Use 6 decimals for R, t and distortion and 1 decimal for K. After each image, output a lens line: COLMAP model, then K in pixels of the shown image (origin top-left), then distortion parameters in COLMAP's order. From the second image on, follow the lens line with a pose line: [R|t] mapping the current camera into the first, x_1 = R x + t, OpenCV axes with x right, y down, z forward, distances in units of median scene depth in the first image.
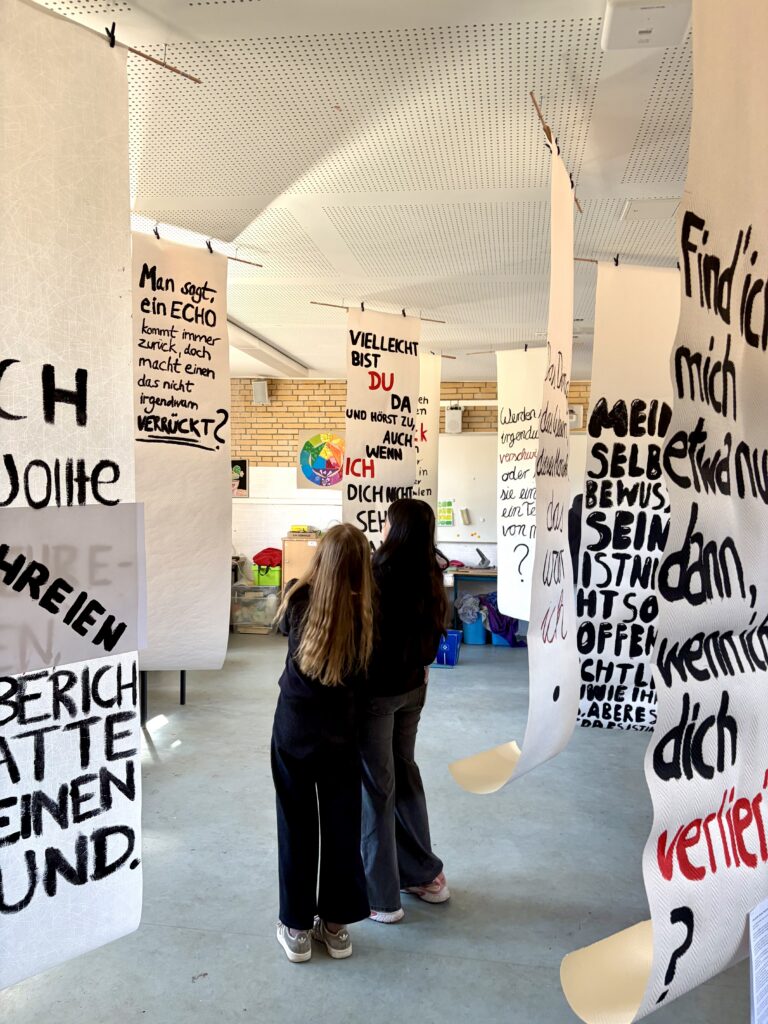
lens RADIAL K [[779.7, 0, 375.2], [0, 779.7, 520.4], [0, 0, 1]] dist [0.099994, -0.107001]
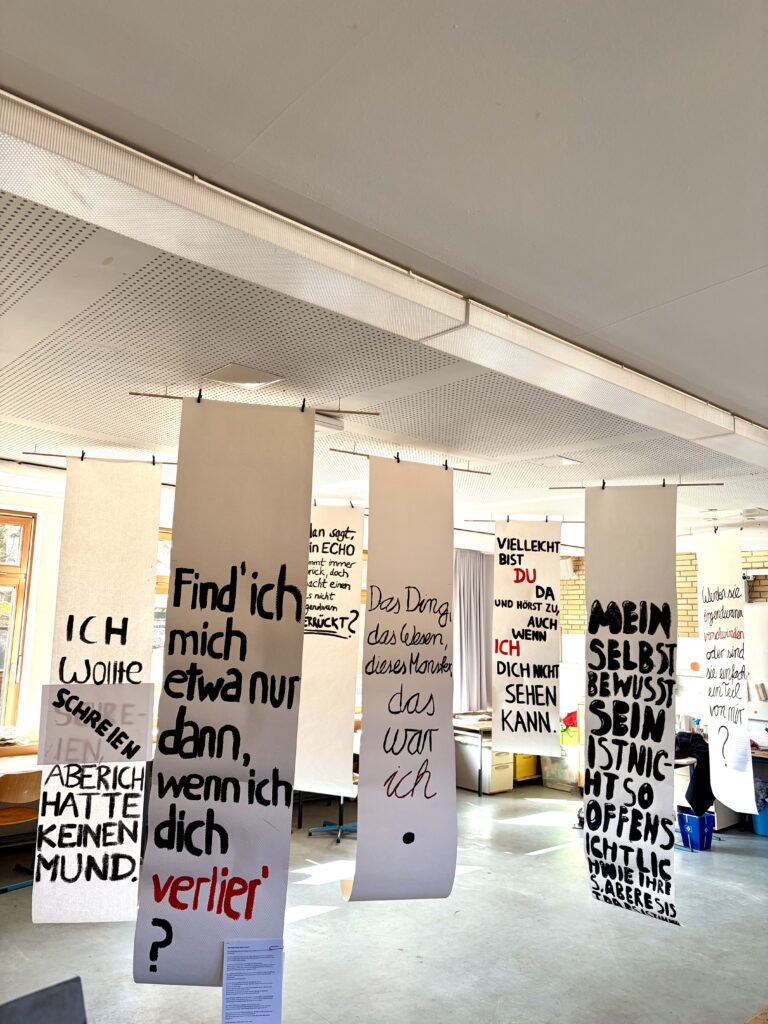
lens RADIAL K [[783.0, 0, 380.8], [0, 783.0, 531.1], [0, 0, 1]] dist [0.054423, -0.030316]
pose [[0.775676, -0.067768, -0.627483, 0.771246], [-0.040176, 0.986900, -0.156248, -0.060944], [0.629851, 0.146408, 0.762792, -0.101474]]
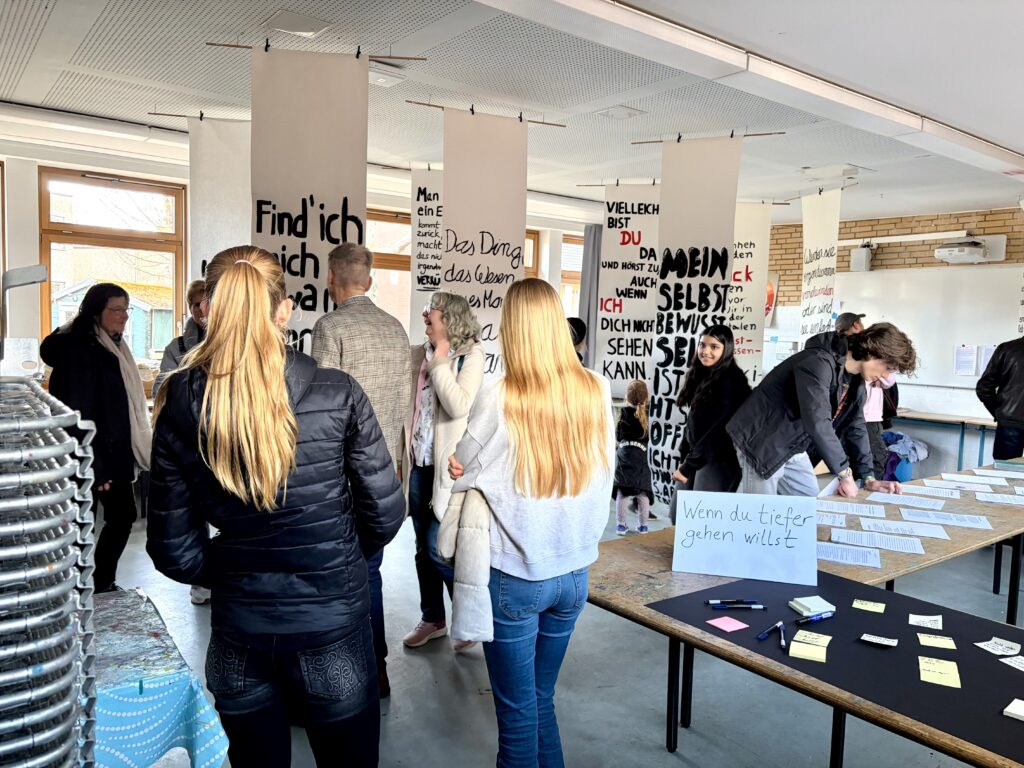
lens RADIAL K [[769.7, 0, 505.2], [0, 769.7, 404.7], [0, 0, 1]] dist [0.016405, -0.002291]
pose [[0.719916, 0.078514, -0.689606, 0.976988], [-0.043109, 0.996721, 0.068477, 0.024317], [0.692721, -0.019570, 0.720940, -0.091614]]
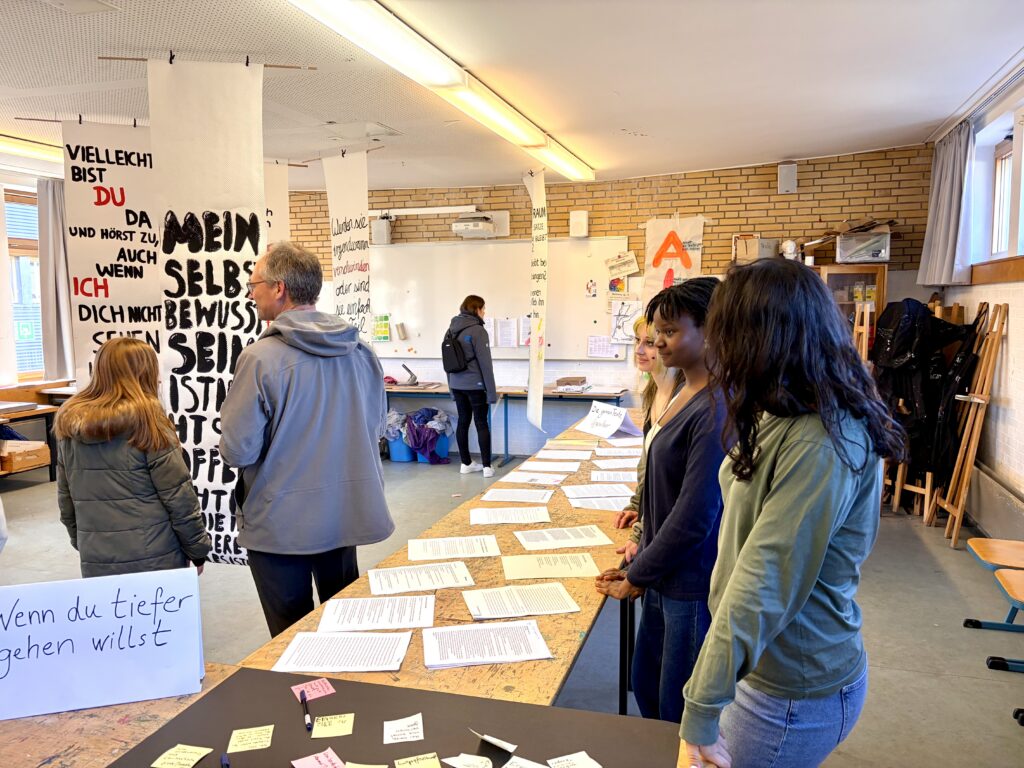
lens RADIAL K [[779.4, 0, 518.8], [0, 779.4, 388.9], [0, 0, 1]] dist [0.050861, -0.039656]
pose [[0.990631, -0.006605, -0.136404, 0.818048], [0.017039, 0.997003, 0.075468, -0.008203], [0.135497, -0.077085, 0.987774, 0.116527]]
